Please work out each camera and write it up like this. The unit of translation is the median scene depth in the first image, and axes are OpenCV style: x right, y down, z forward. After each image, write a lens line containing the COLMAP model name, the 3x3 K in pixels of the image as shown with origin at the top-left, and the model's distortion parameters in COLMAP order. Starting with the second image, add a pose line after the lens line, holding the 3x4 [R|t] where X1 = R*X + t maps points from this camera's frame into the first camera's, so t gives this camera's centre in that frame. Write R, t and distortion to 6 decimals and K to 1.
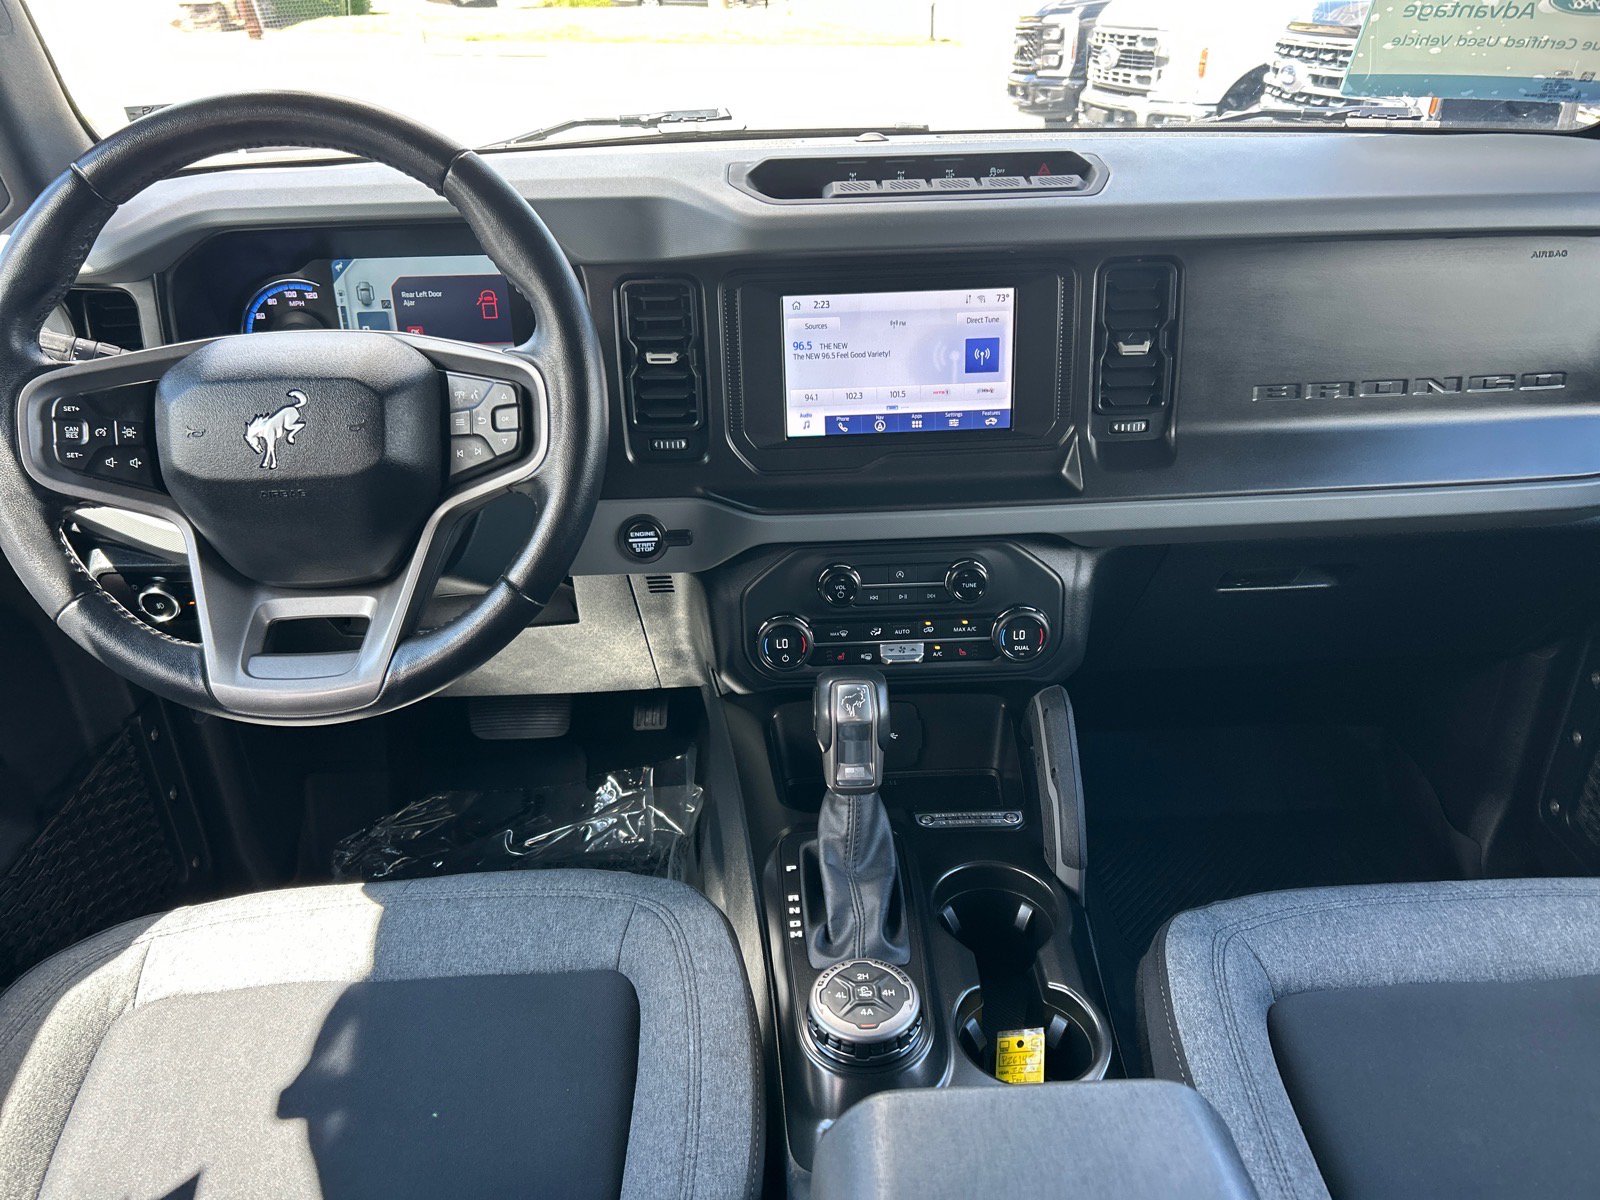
lens RADIAL K [[1204.6, 0, 800.0], [0, 1204.6, 600.0], [0, 0, 1]] dist [0.066601, -0.090106]
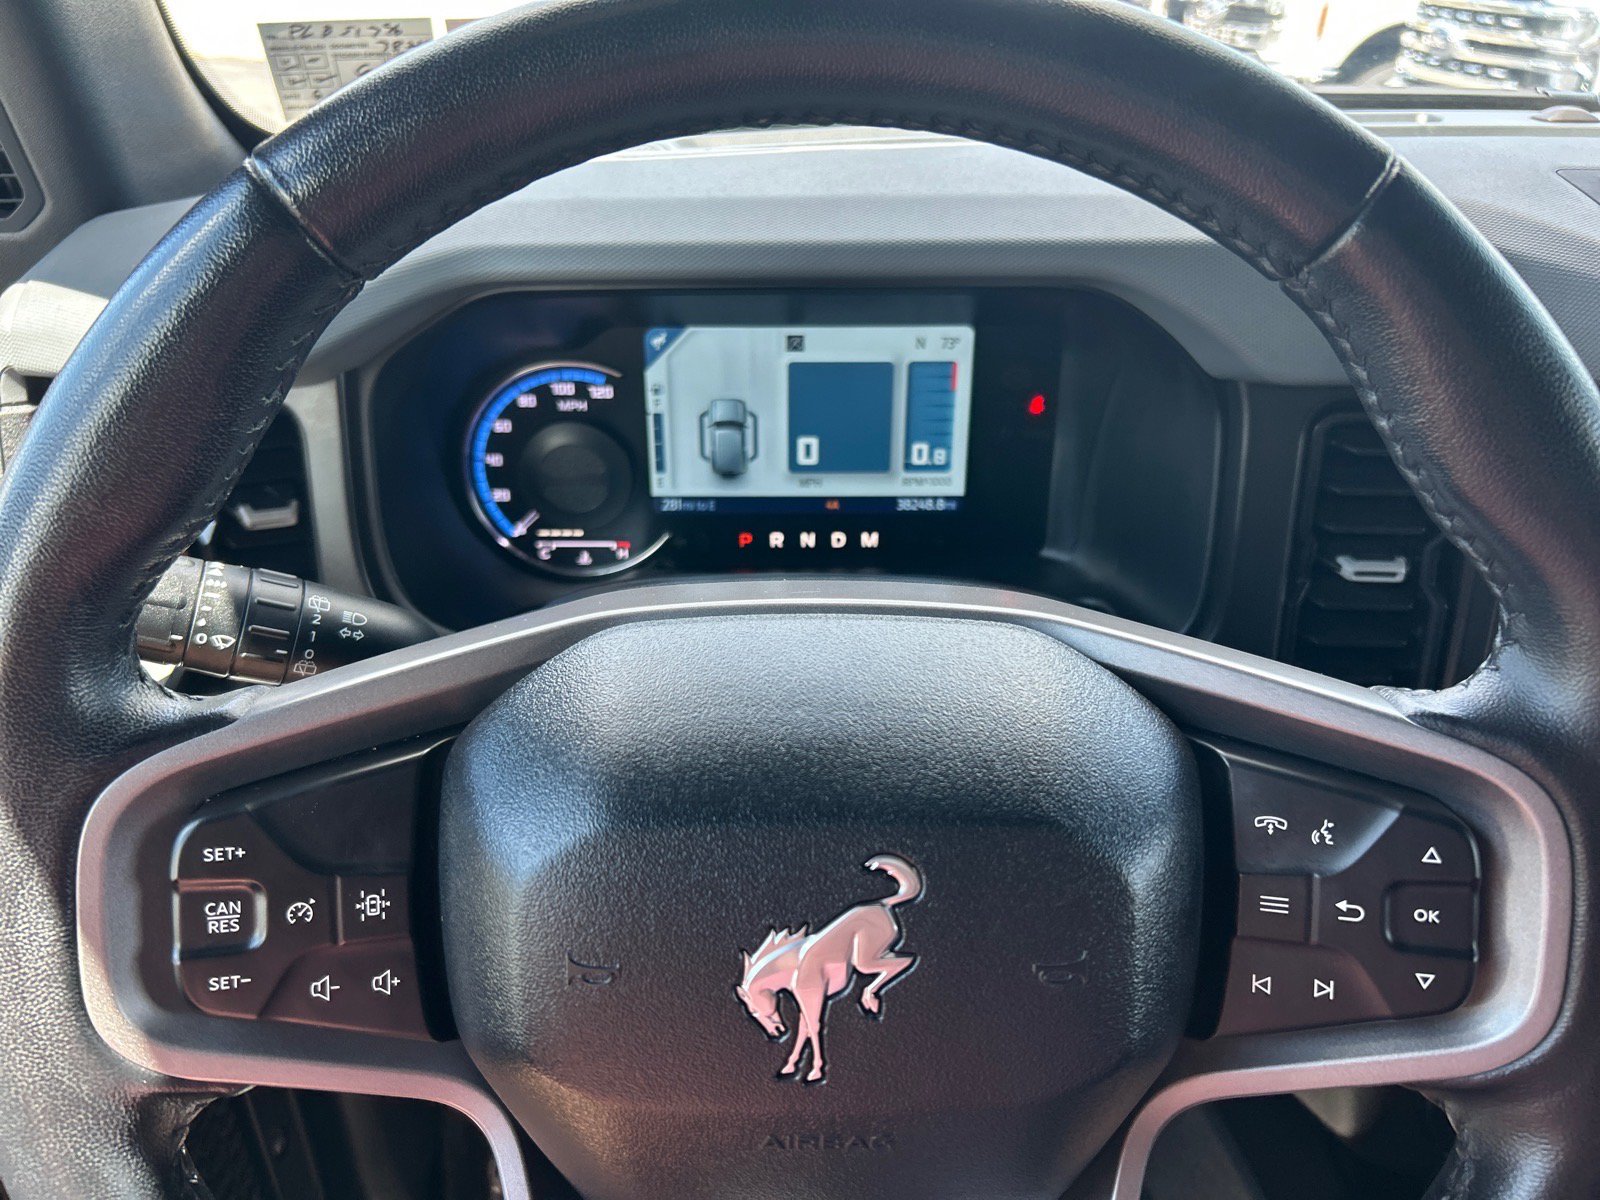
lens RADIAL K [[1217.0, 0, 769.8], [0, 1217.0, 598.7], [0, 0, 1]] dist [0.055882, -0.094114]
pose [[0.999074, 0.033613, -0.026857, -0.336496], [-0.032823, 0.999030, 0.029345, -0.192816], [0.027817, -0.028436, 0.999208, 0.506353]]
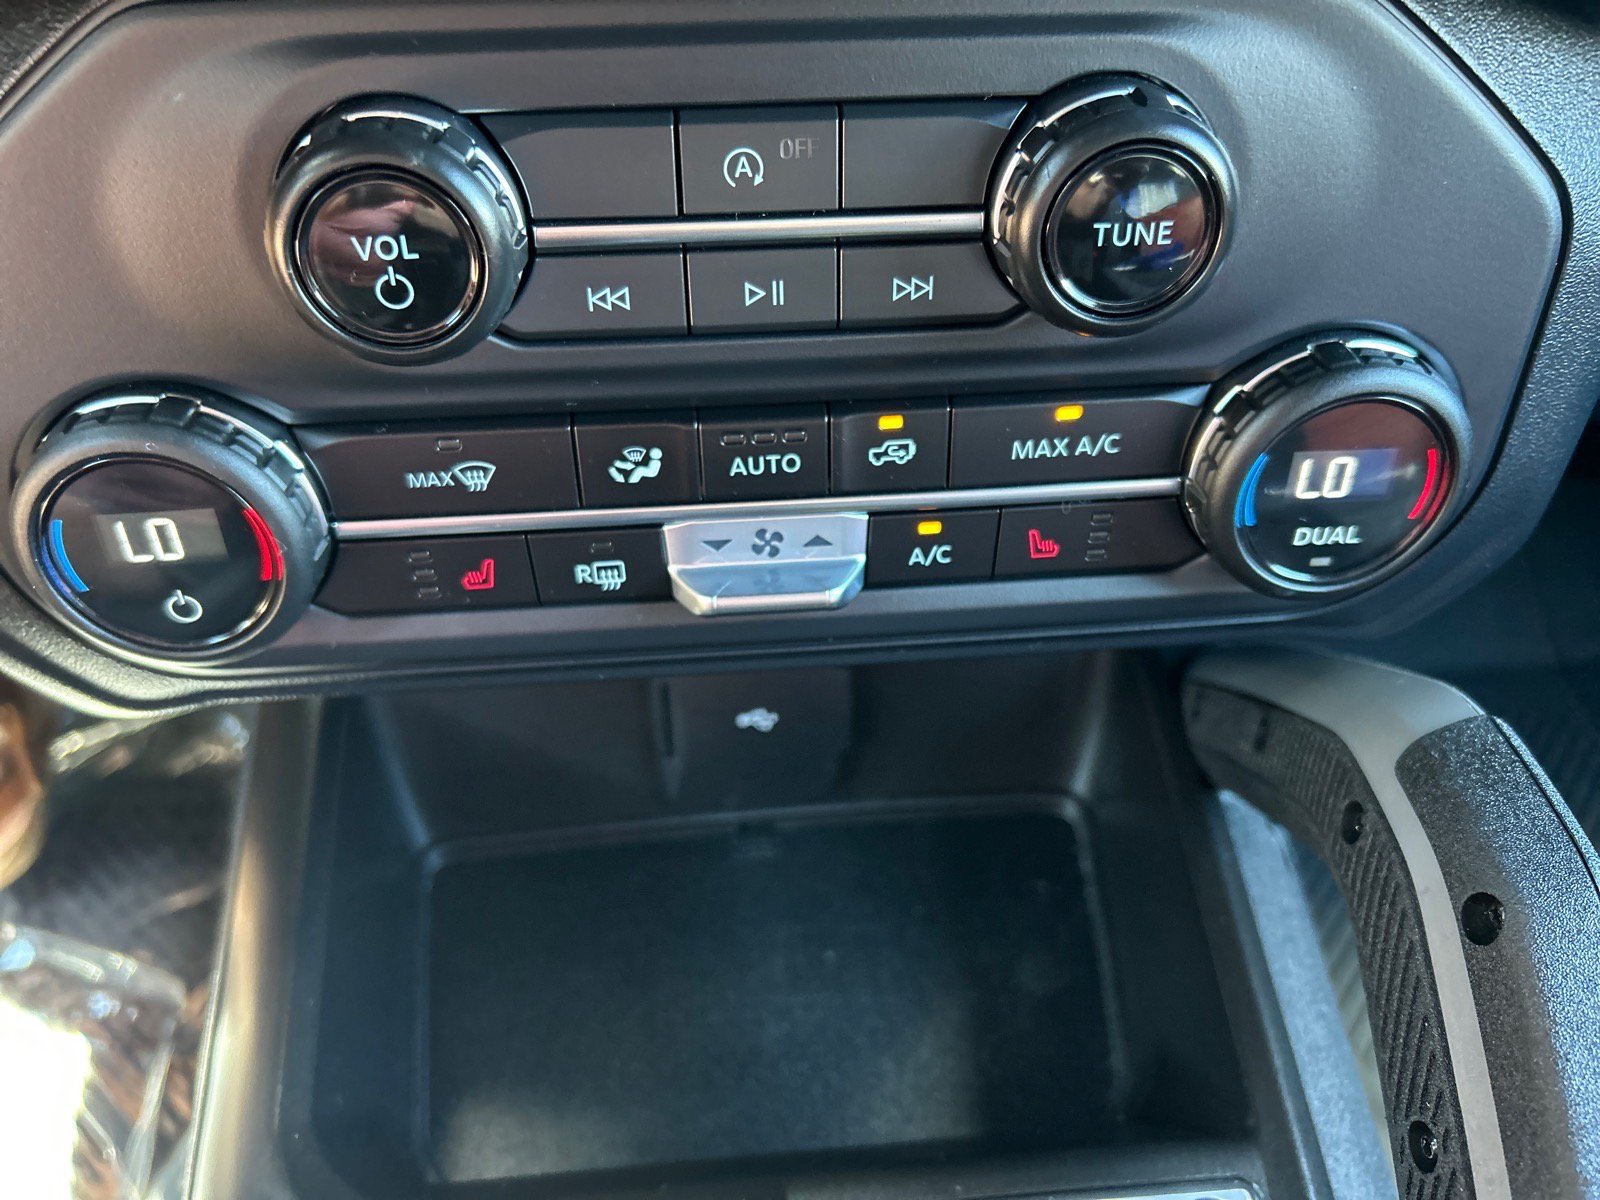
lens RADIAL K [[1204.6, 0, 800.0], [0, 1204.6, 600.0], [0, 0, 1]] dist [0.066601, -0.090106]
pose [[0.998835, -0.015610, 0.045652, 0.085132], [0.000901, 0.952088, 0.305822, -0.015586], [-0.048239, -0.305424, 0.950994, 0.837470]]
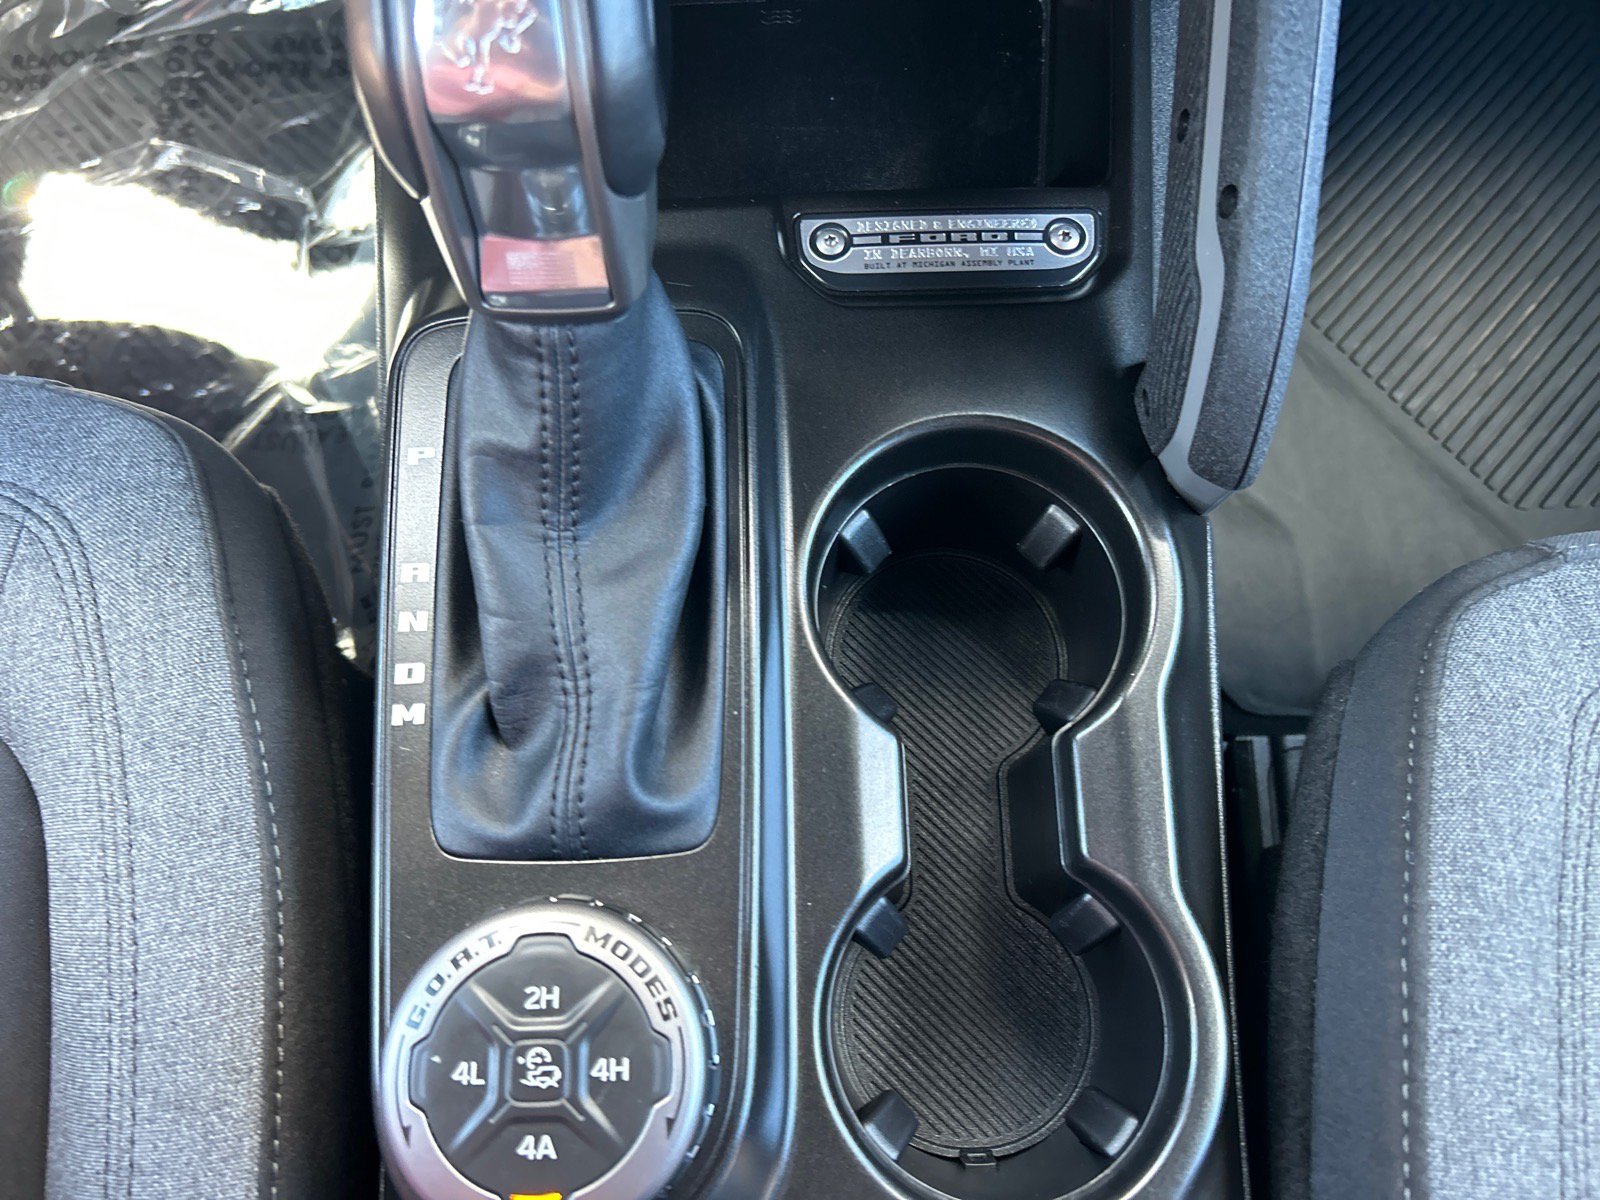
lens RADIAL K [[1204.6, 0, 800.0], [0, 1204.6, 600.0], [0, 0, 1]] dist [0.066601, -0.090106]
pose [[0.999860, 0.013798, 0.009487, 0.096713], [-0.016388, 0.690100, 0.723528, -0.008117], [0.003436, -0.723582, 0.690230, 0.691291]]
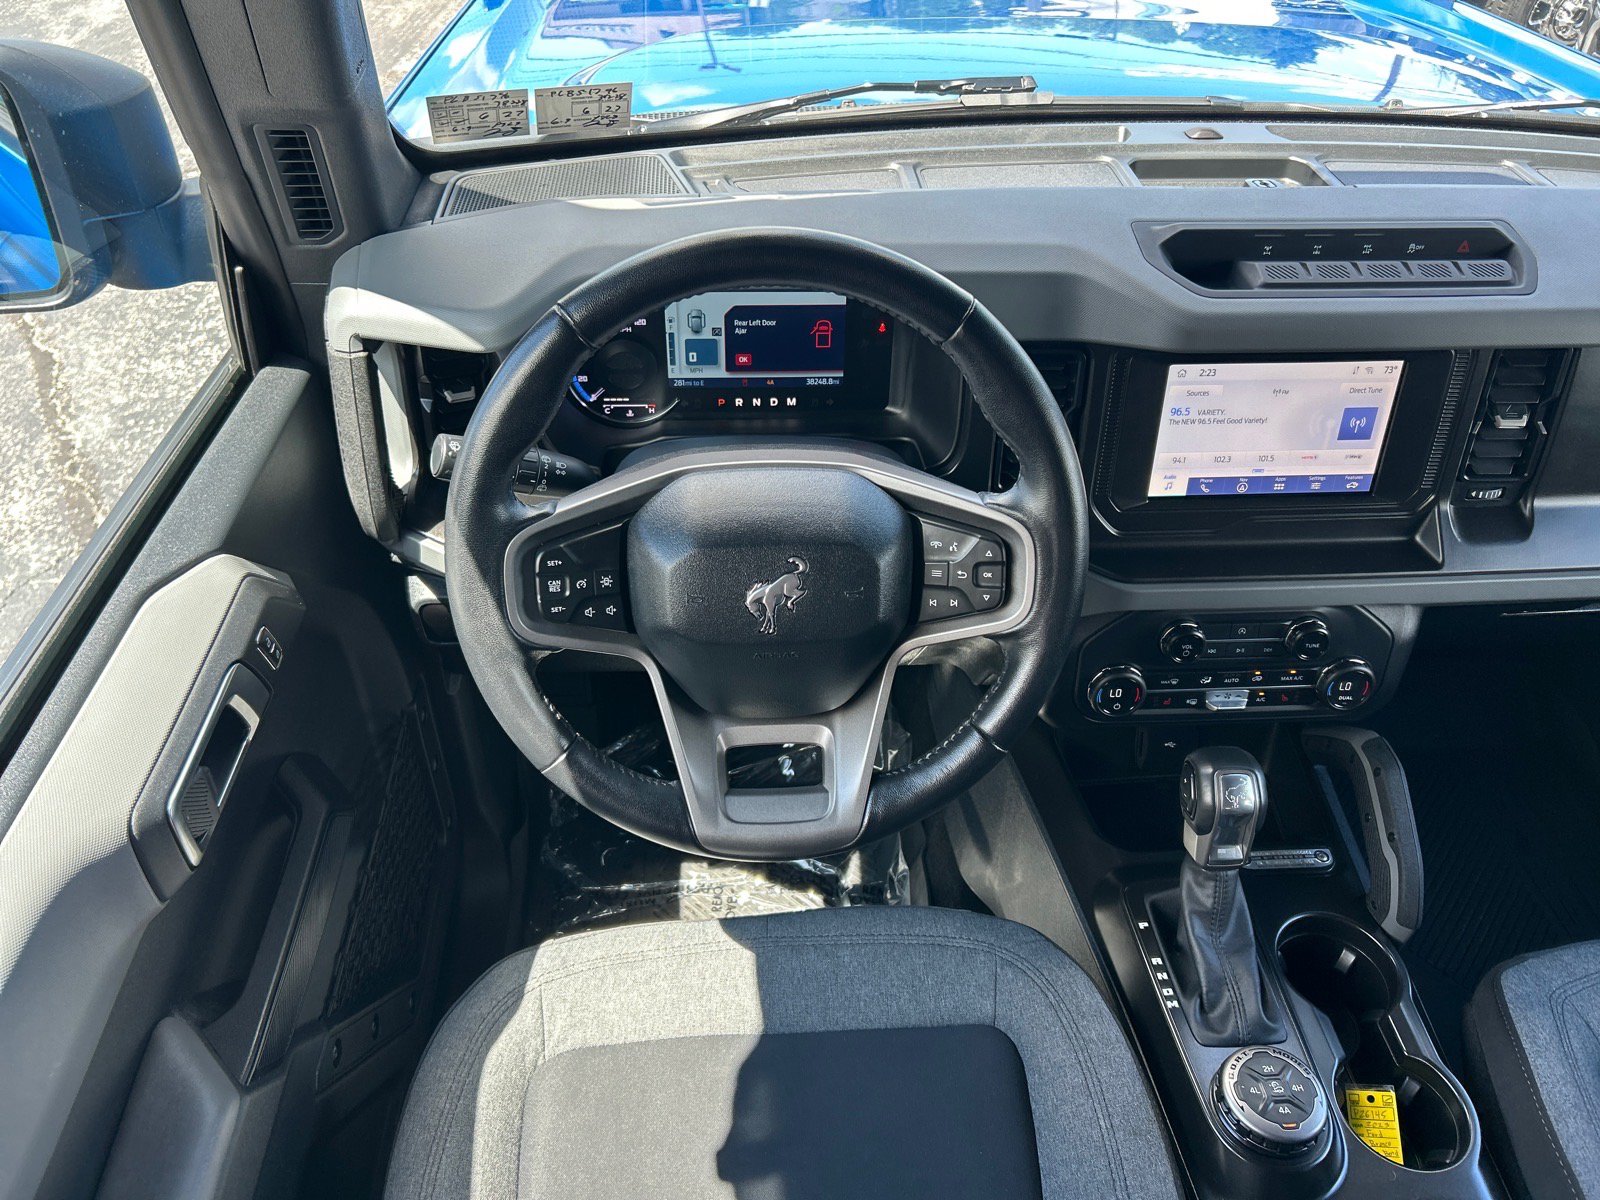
lens RADIAL K [[1227.2, 0, 784.1], [0, 1227.2, 578.1], [0, 0, 1]] dist [0.008630, -0.016373]
pose [[0.998691, 0.015096, 0.048867, -0.360882], [-0.024706, 0.978971, 0.202497, -0.271374], [-0.044783, -0.203440, 0.978063, 0.025263]]
